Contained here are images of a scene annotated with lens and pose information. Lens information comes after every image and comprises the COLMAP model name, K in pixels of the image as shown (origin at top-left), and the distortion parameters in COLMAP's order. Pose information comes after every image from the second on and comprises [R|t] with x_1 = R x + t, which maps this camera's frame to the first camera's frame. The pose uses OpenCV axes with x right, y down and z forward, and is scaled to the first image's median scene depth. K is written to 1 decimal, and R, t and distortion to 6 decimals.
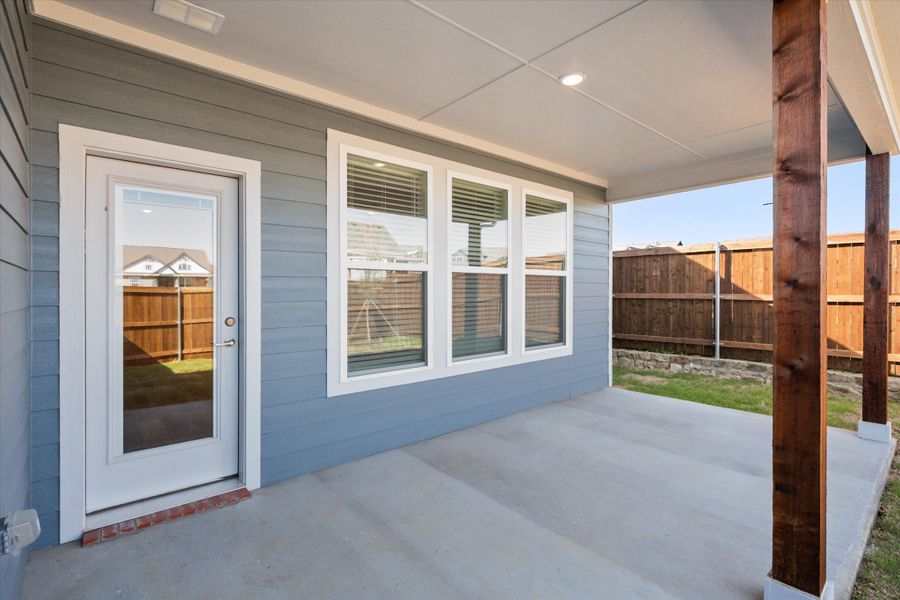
lens RADIAL K [[431.7, 0, 441.0], [0, 431.7, 294.1], [0, 0, 1]] dist [0.004469, 0.000614]
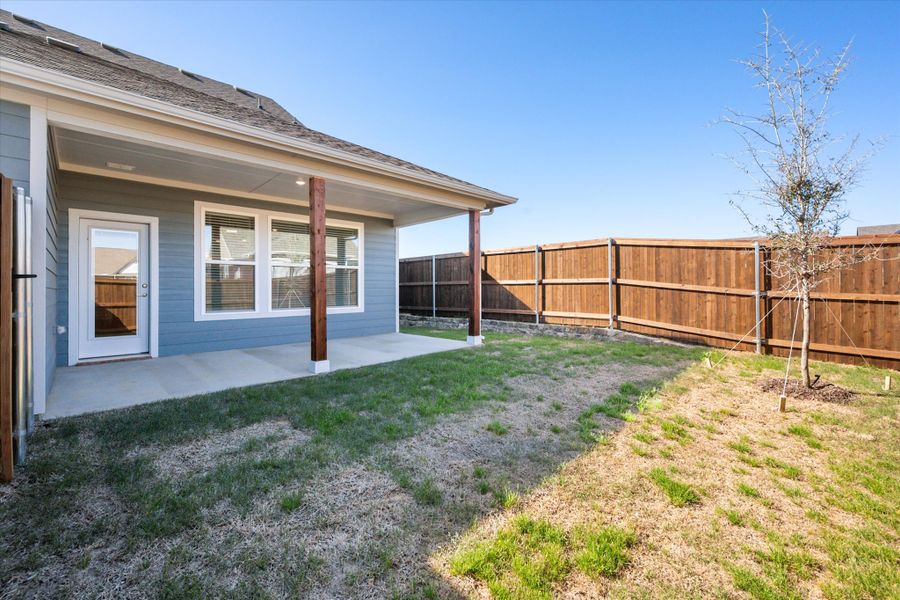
lens RADIAL K [[380.7, 0, 439.9], [0, 380.7, 287.6], [0, 0, 1]] dist [0.001206, -0.000272]
pose [[0.997846, -0.004867, 0.065427, 0.527101], [0.005613, 0.999921, -0.011218, 0.057142], [-0.065367, 0.011561, 0.997794, -0.628902]]
